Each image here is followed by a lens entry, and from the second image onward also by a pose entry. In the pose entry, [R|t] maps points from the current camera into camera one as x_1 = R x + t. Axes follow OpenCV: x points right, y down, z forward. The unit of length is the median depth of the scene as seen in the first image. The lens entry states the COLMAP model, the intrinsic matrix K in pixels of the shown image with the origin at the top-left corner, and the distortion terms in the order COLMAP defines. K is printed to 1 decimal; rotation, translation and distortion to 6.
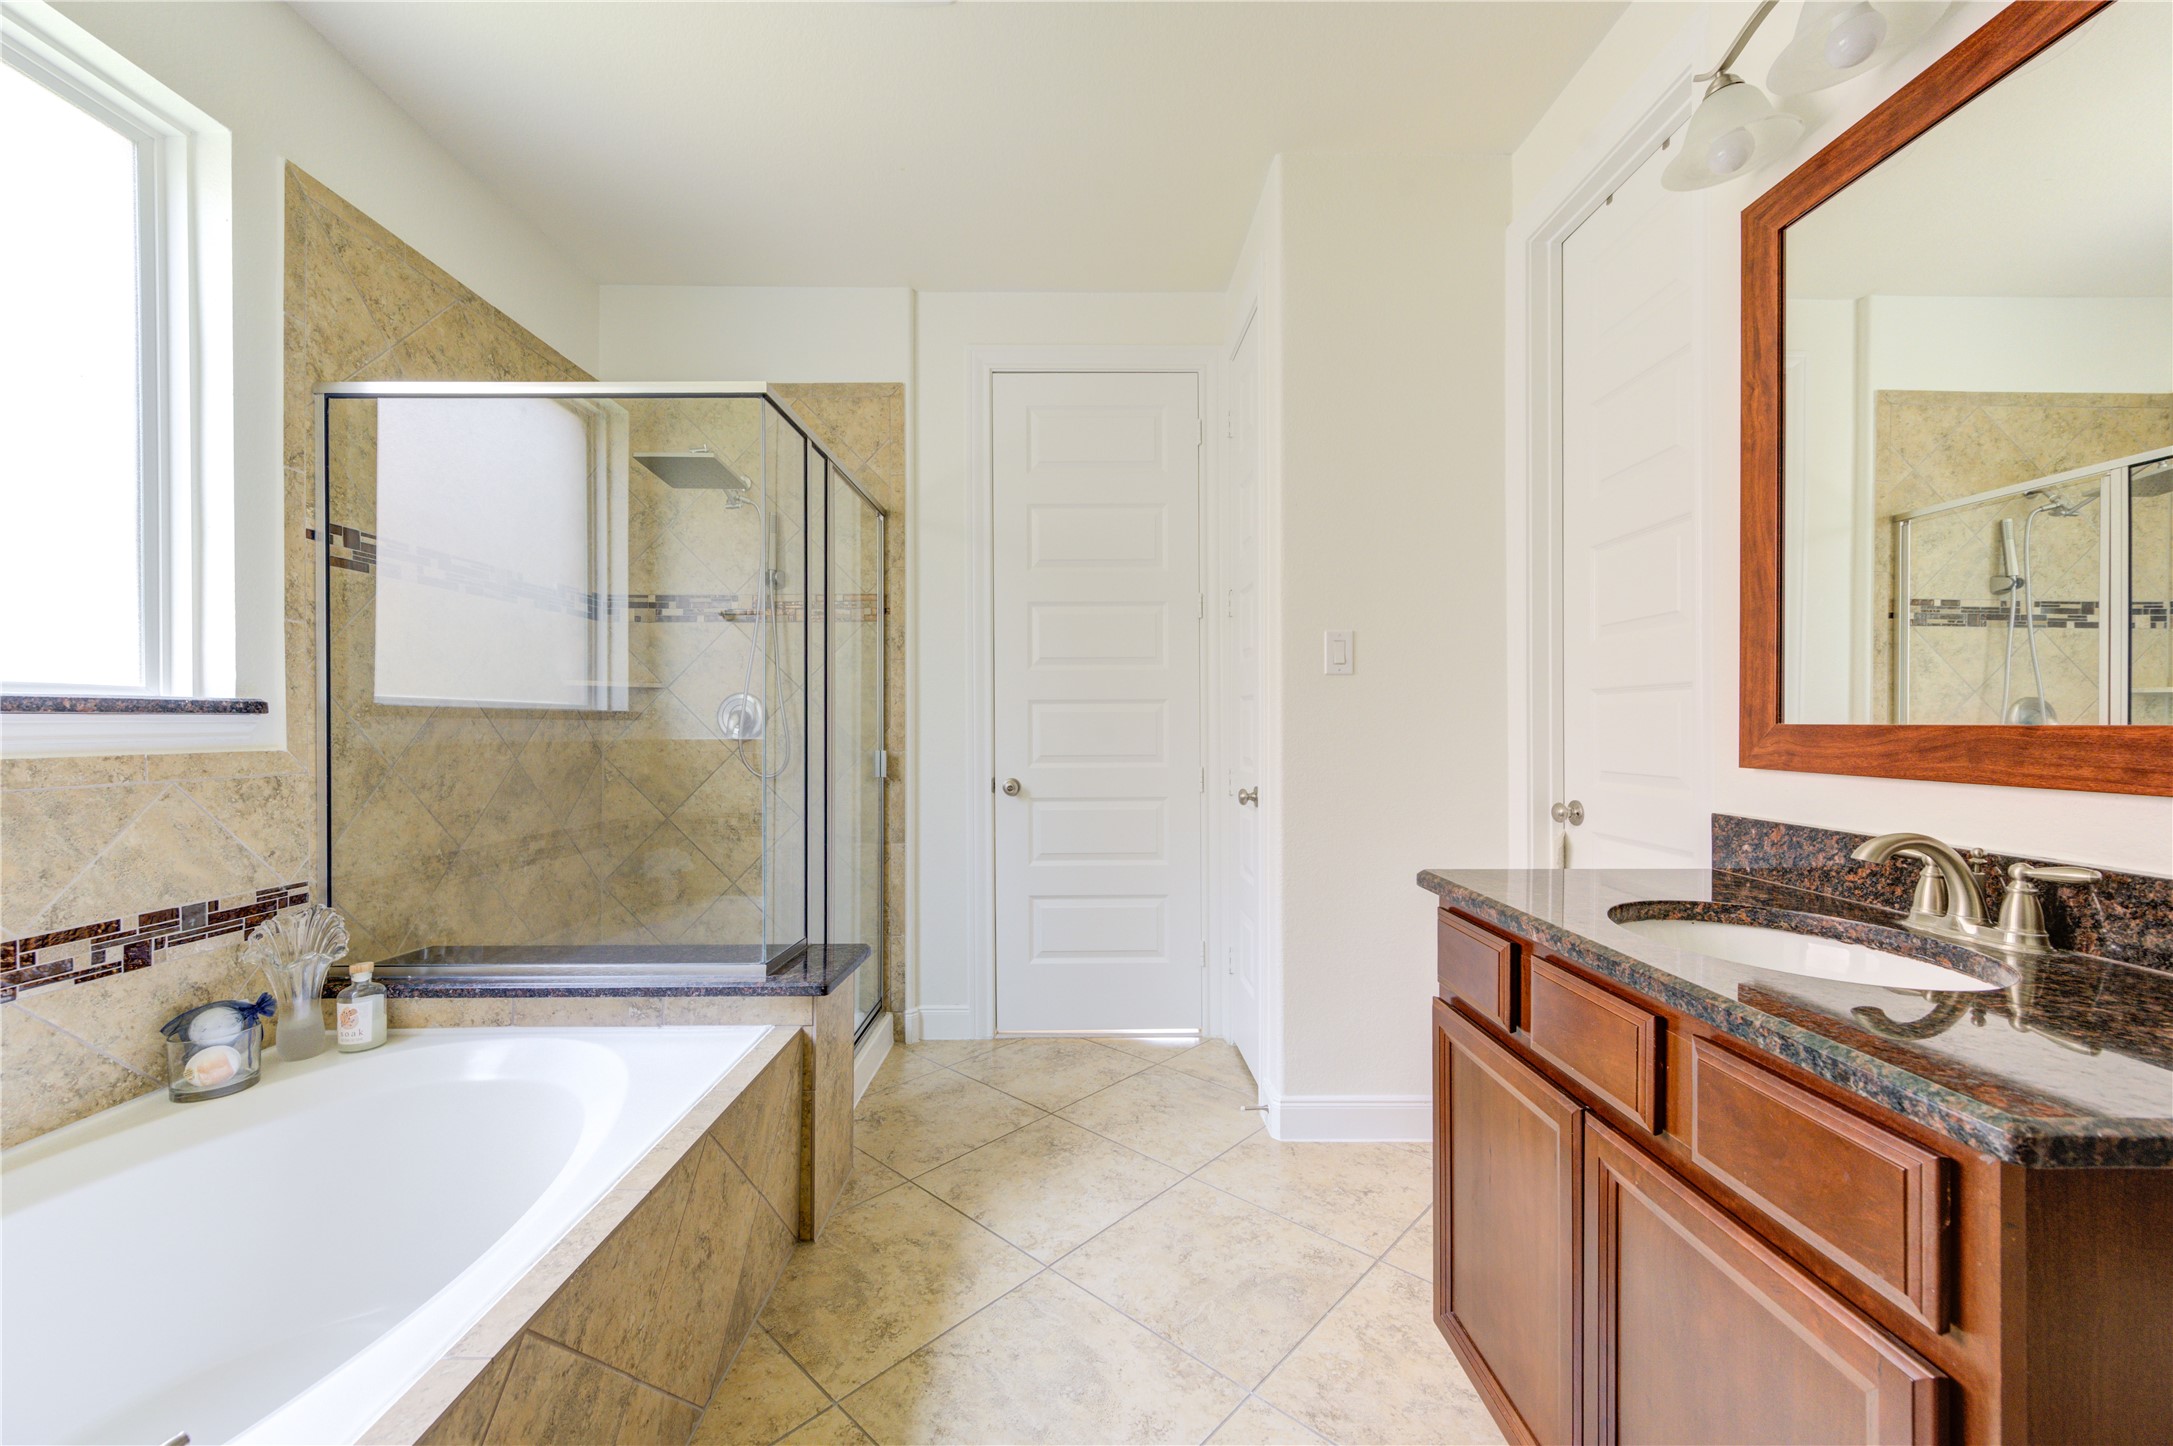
lens RADIAL K [[852.6, 0, 1080.8], [0, 852.6, 721.5], [0, 0, 1]] dist [0.003364, -0.000502]
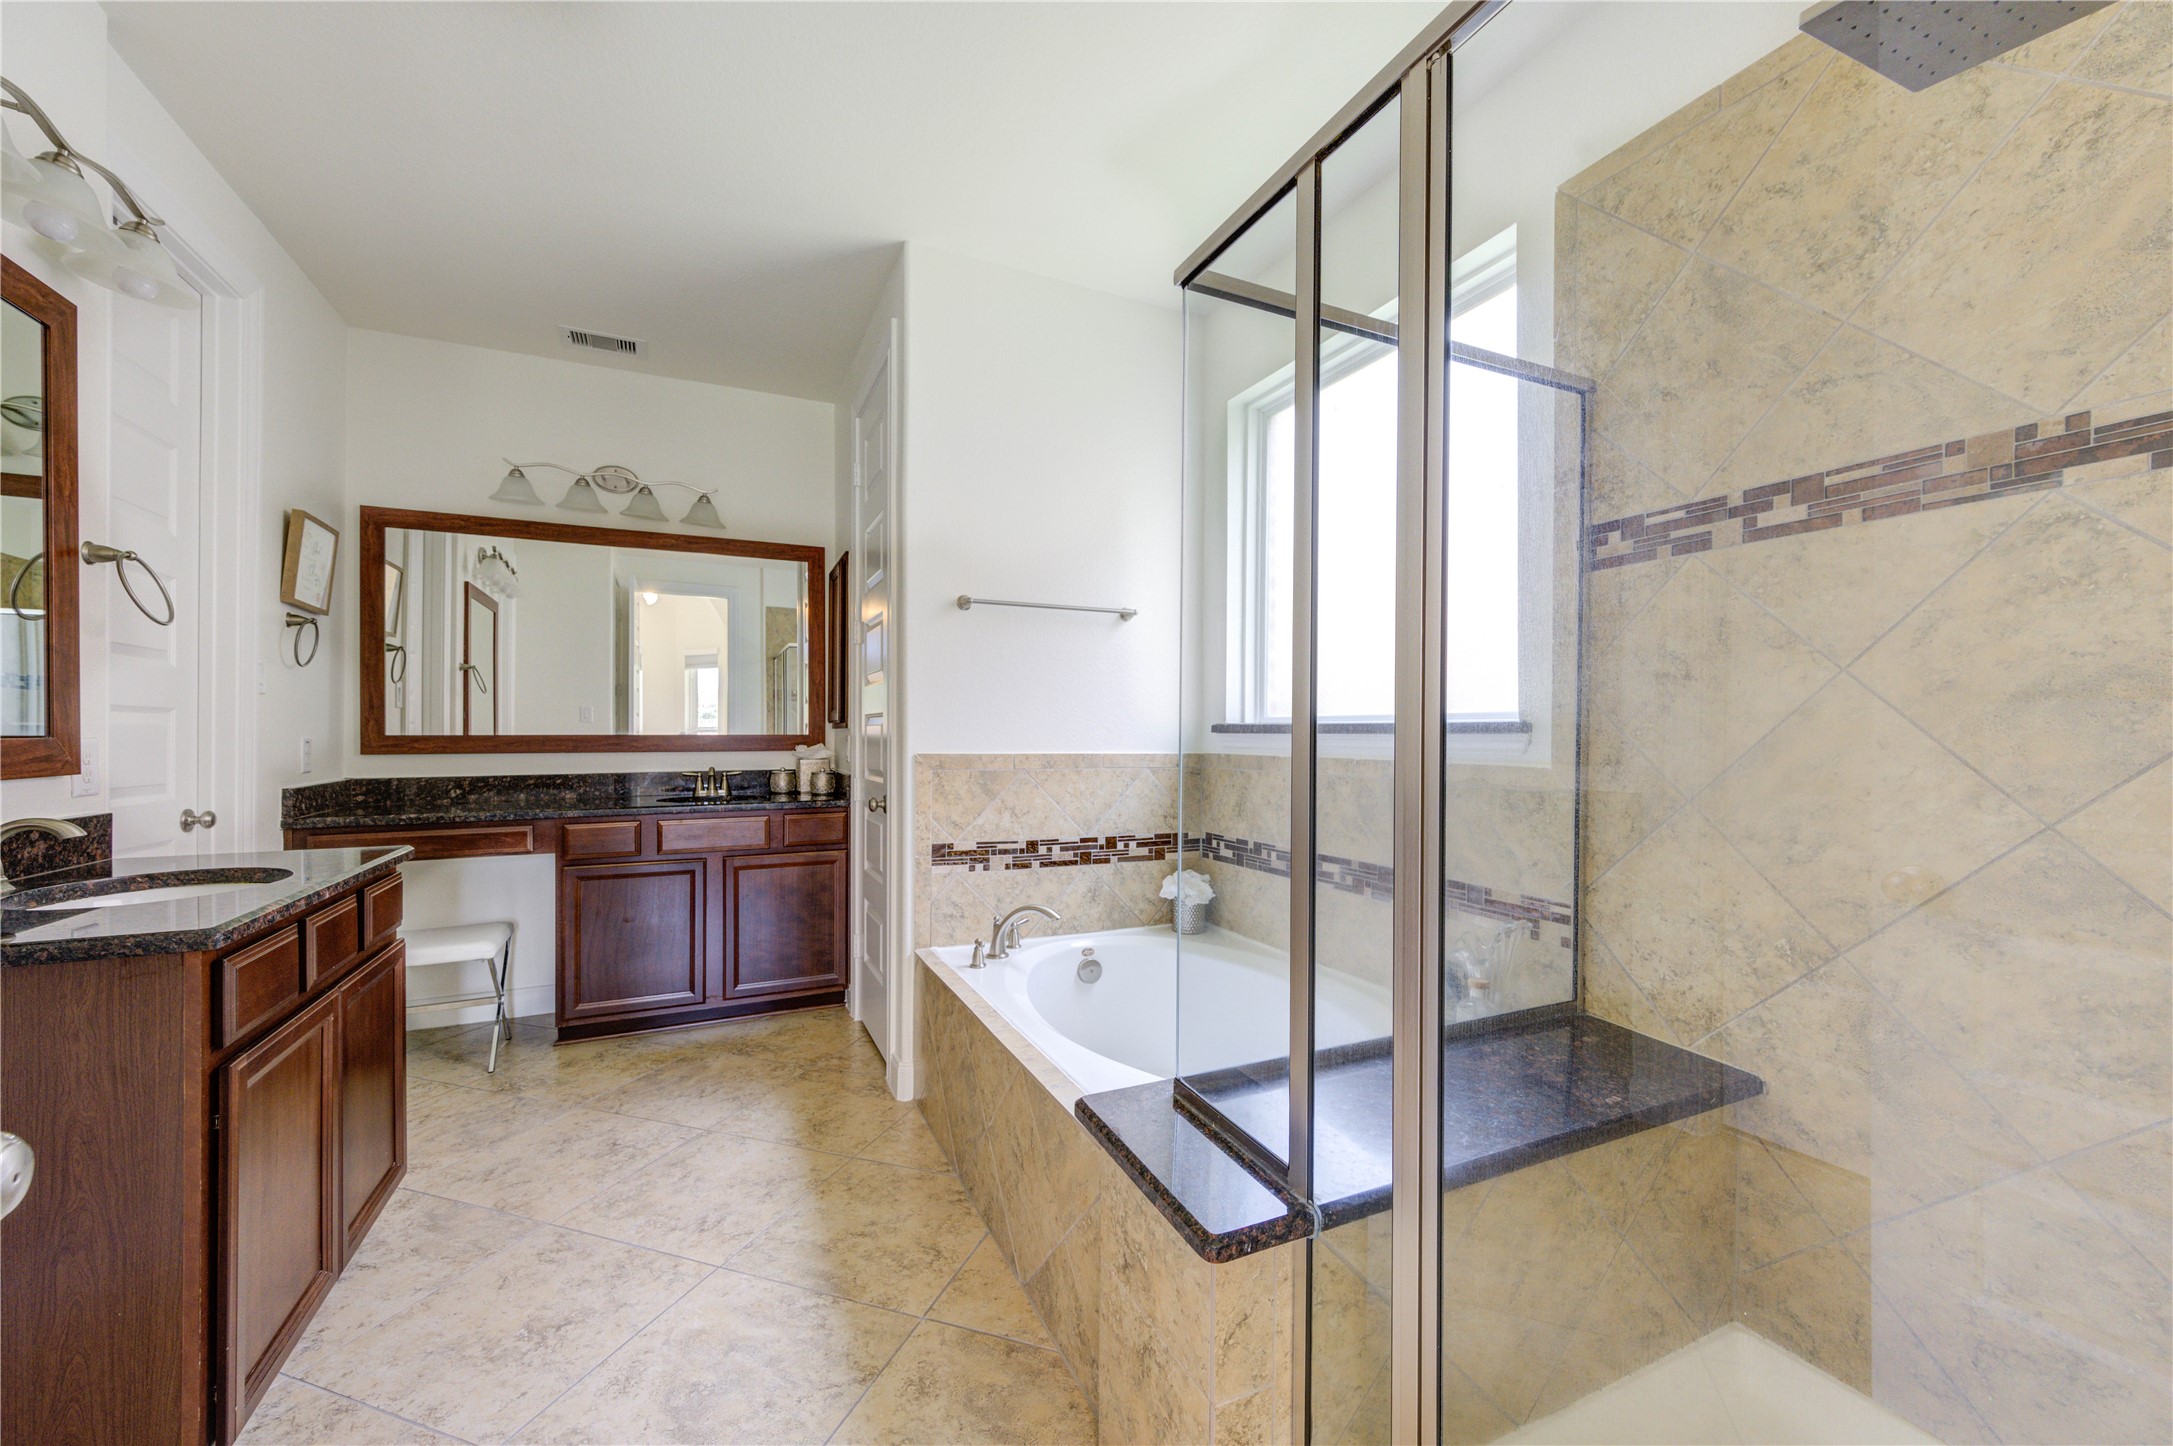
lens RADIAL K [[852.6, 0, 1095.7], [0, 852.6, 734.6], [0, 0, 1]] dist [0.003364, -0.000502]
pose [[-0.904939, -0.001361, -0.425539, -0.000659], [-0.002956, 0.999991, 0.003088, -0.007546], [0.425531, 0.004052, -0.904935, 1.621660]]
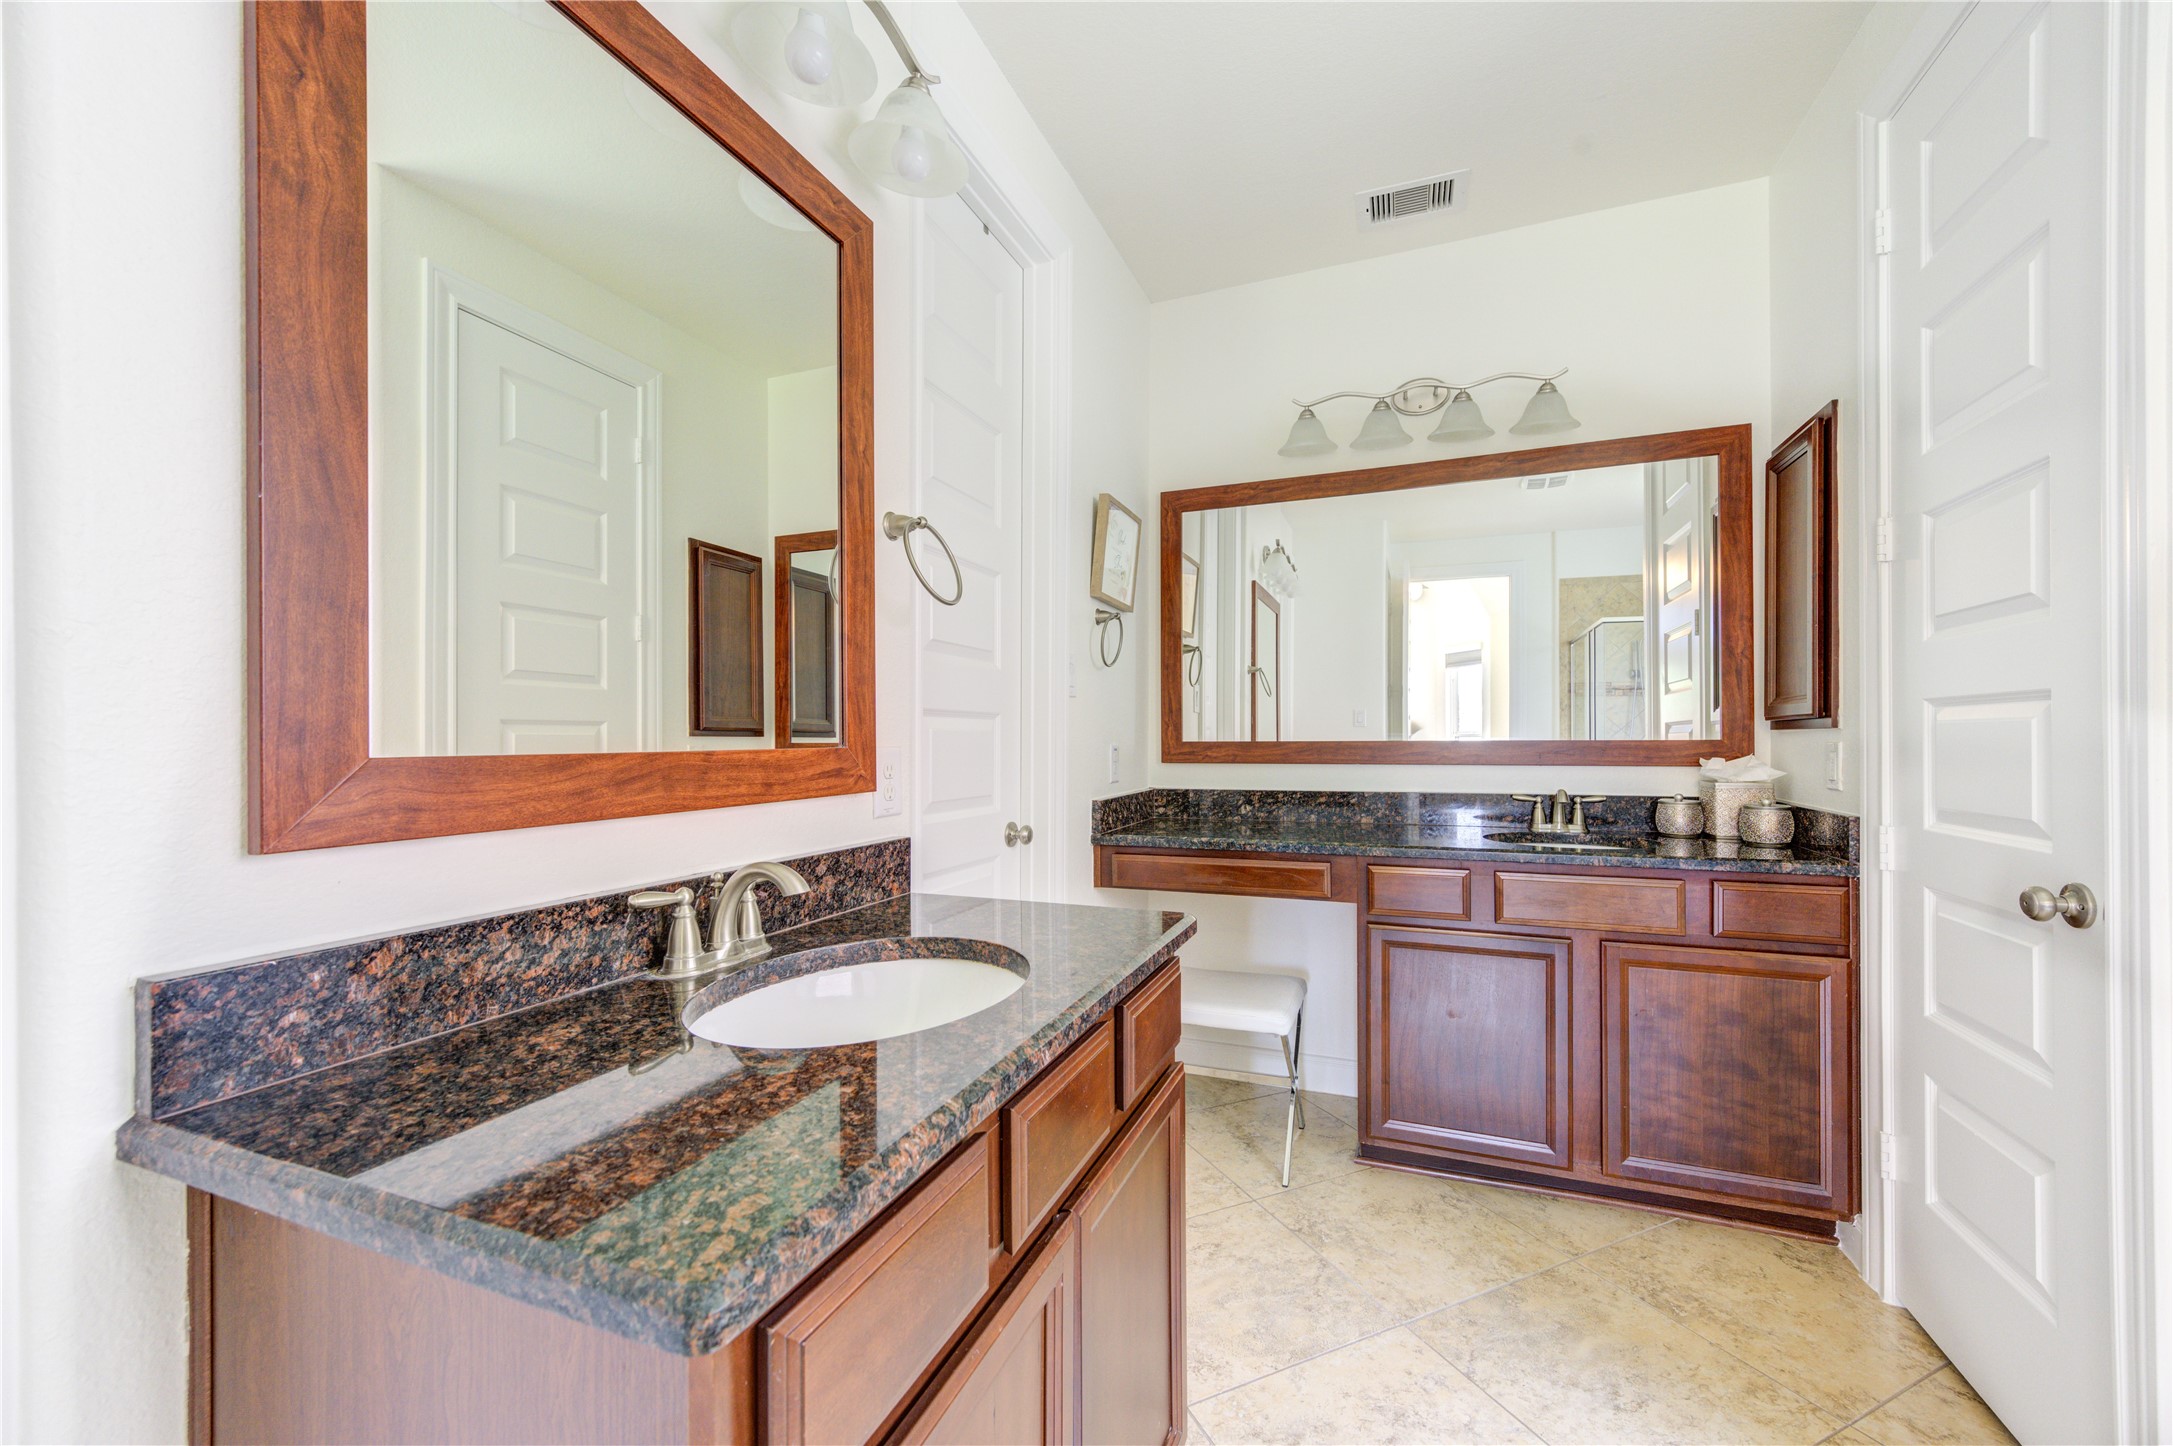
lens RADIAL K [[852.6, 0, 1082.6], [0, 852.6, 737.7], [0, 0, 1]] dist [0.003364, -0.000502]
pose [[-0.924984, 0.001428, 0.380003, 0.140705], [0.002087, 0.999997, 0.001324, -0.006705], [-0.380000, 0.002018, -0.924984, 0.954287]]
